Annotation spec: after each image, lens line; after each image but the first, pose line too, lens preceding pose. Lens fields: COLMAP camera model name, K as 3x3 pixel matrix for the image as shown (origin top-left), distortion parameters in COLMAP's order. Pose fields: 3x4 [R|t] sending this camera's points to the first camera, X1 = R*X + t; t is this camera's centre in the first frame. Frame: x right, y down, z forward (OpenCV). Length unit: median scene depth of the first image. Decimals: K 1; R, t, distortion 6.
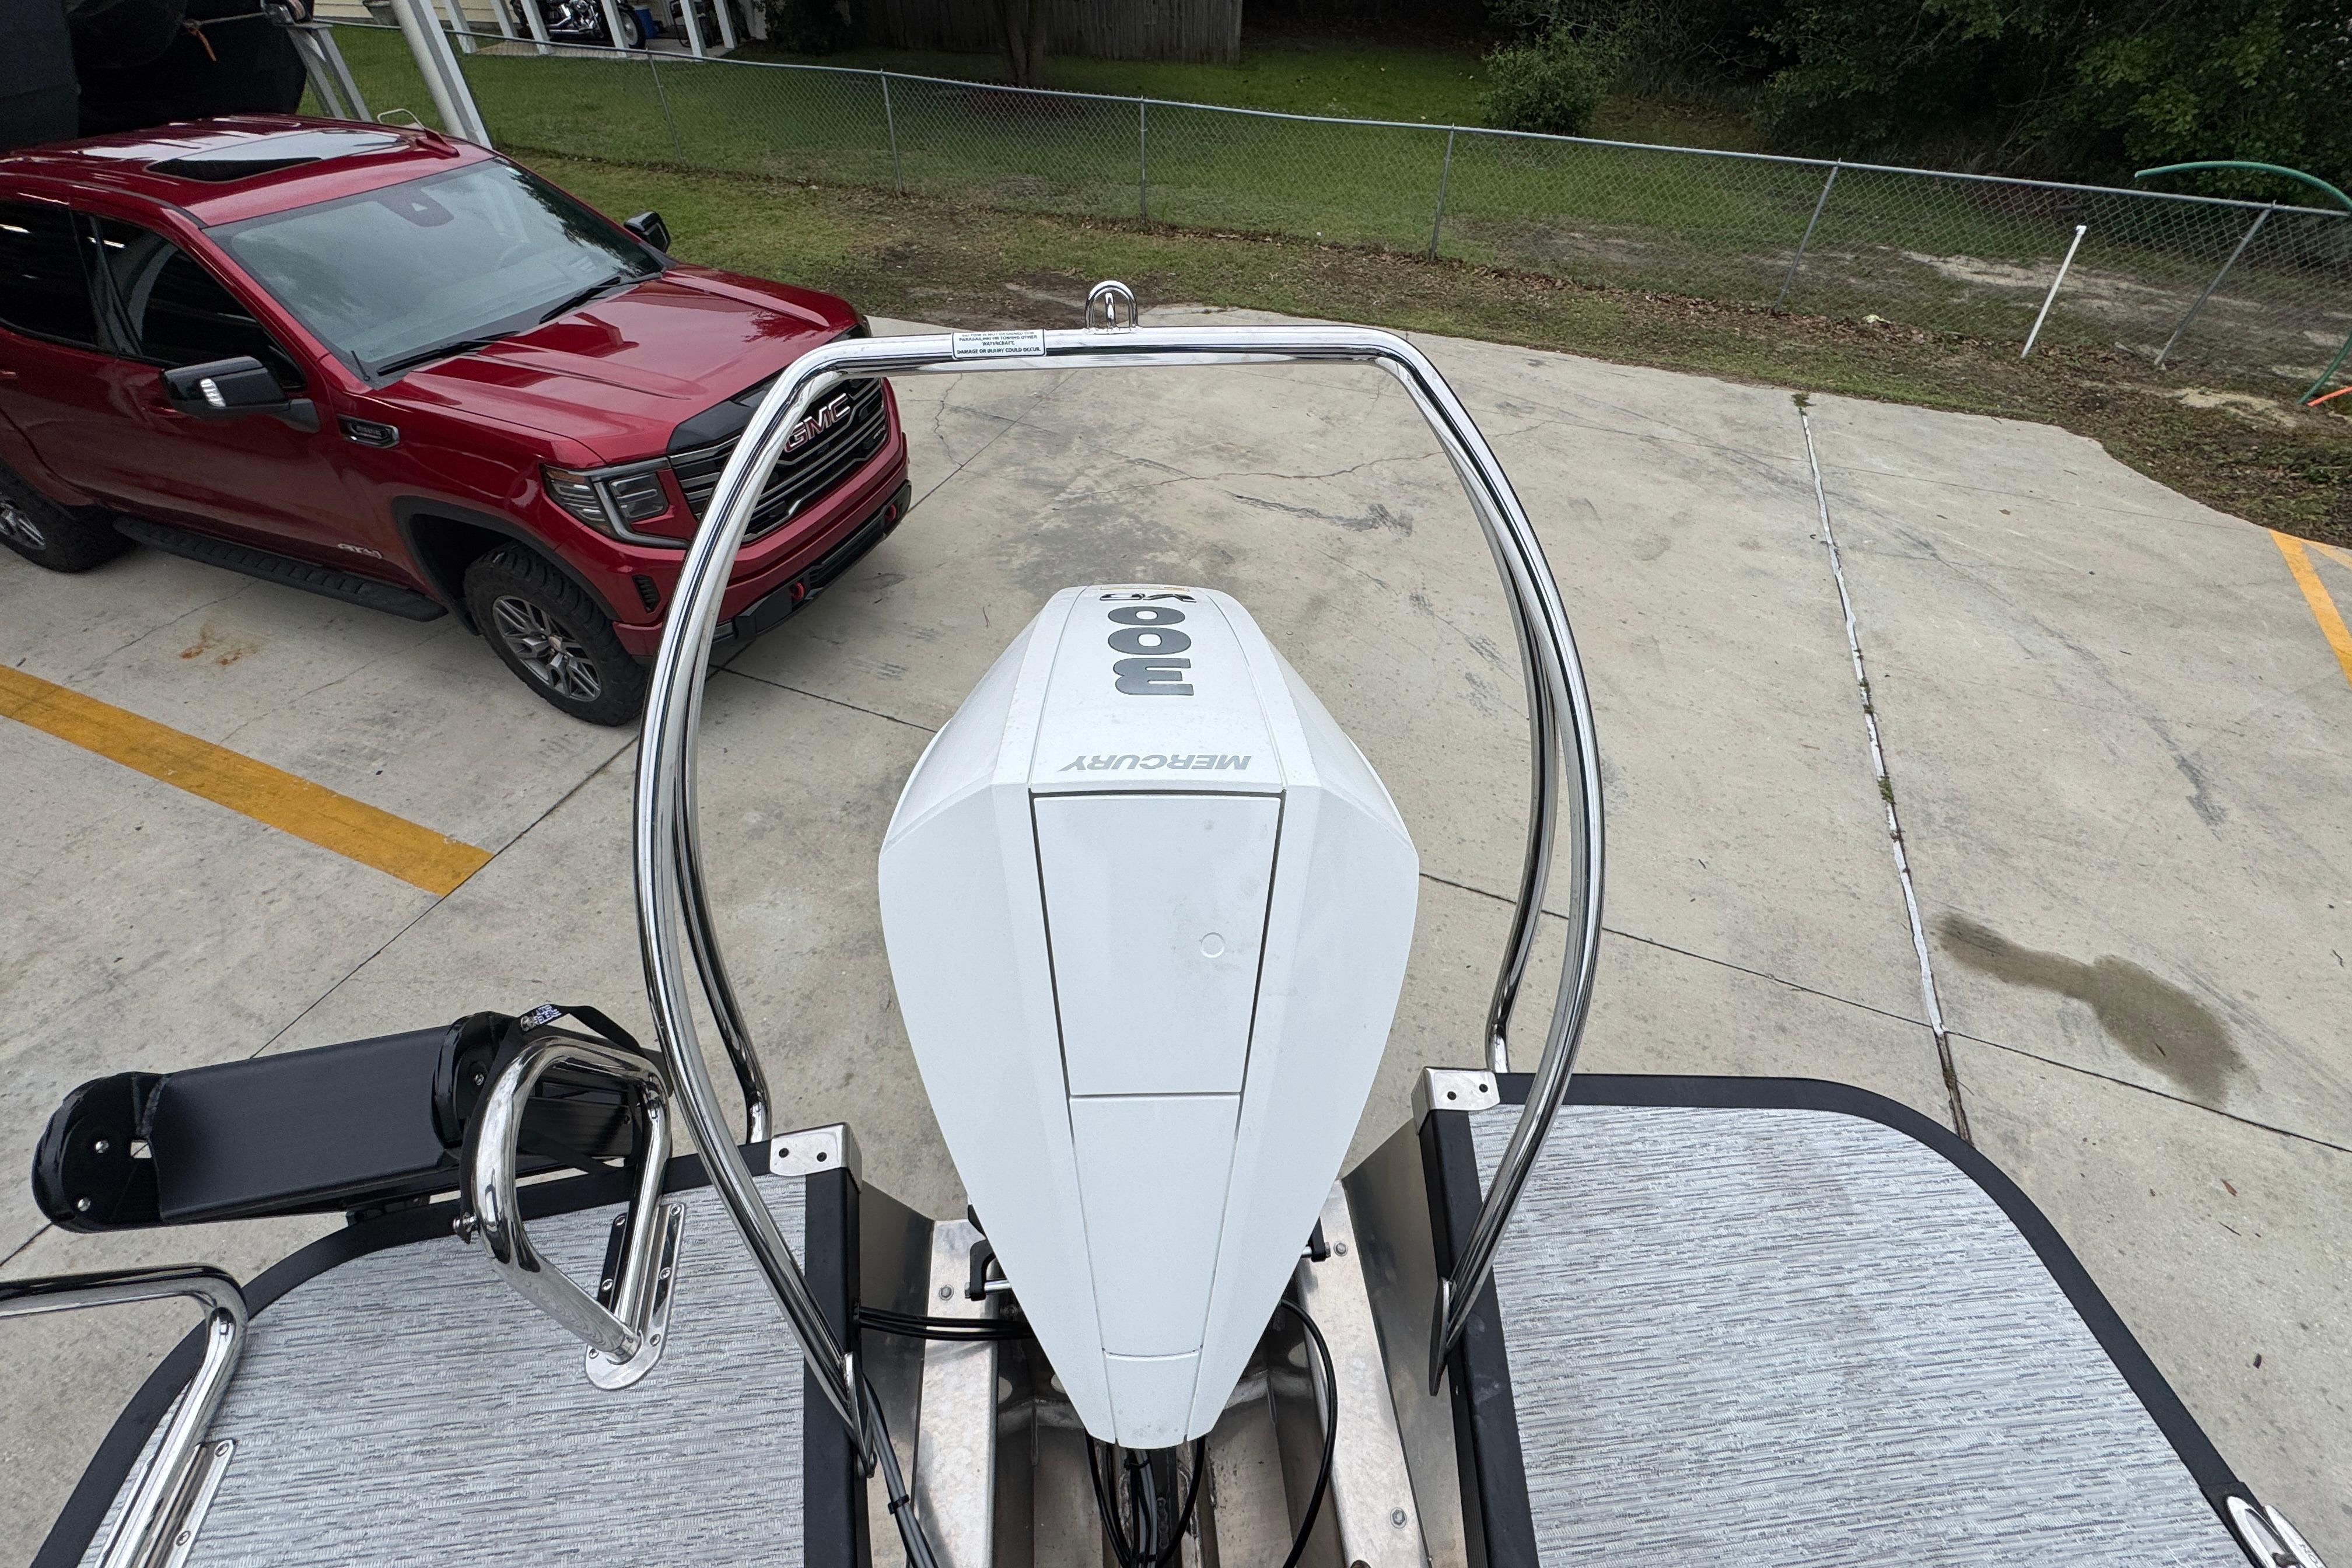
lens RADIAL K [[936.9, 0, 1176.0], [0, 936.9, 782.3], [0, 0, 1]] dist [-0.002422, 0.000104]
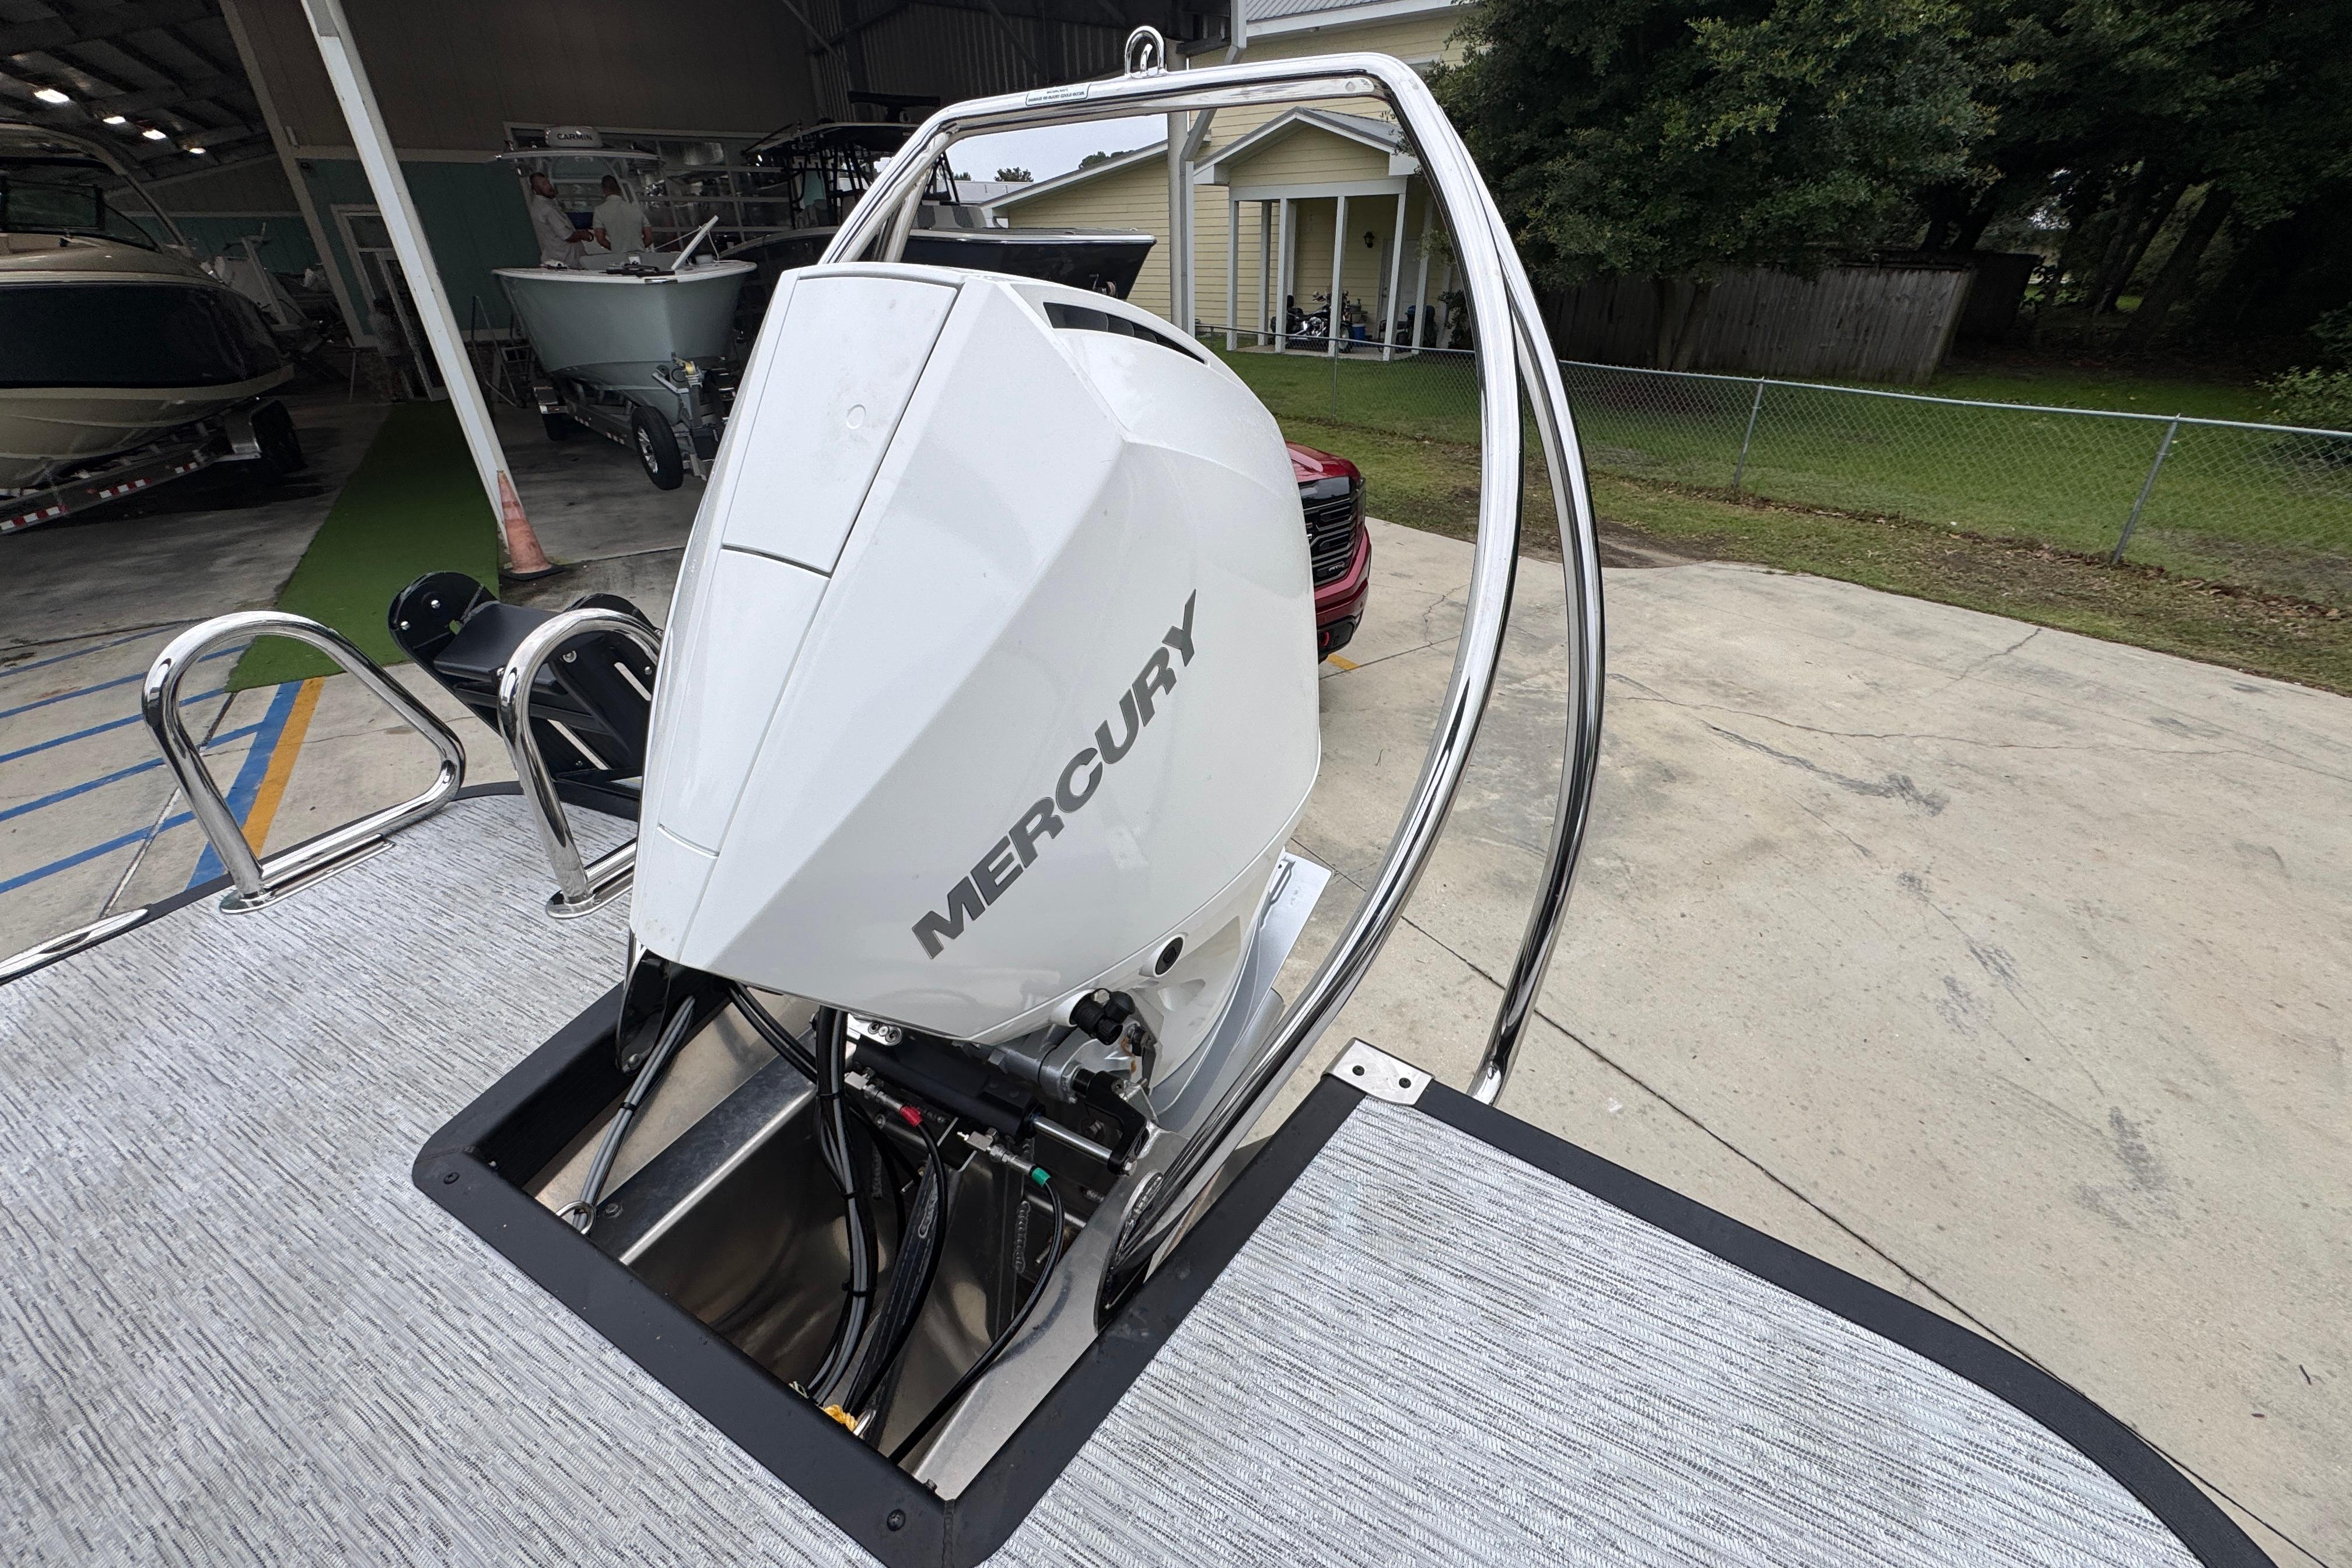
lens RADIAL K [[936.9, 0, 1176.8], [0, 936.9, 785.2], [0, 0, 1]] dist [-0.002422, 0.000104]
pose [[0.816014, 0.261915, -0.515287, 0.168252], [-0.386176, 0.910338, -0.148839, 0.098100], [0.430103, 0.320446, 0.843994, 0.074652]]
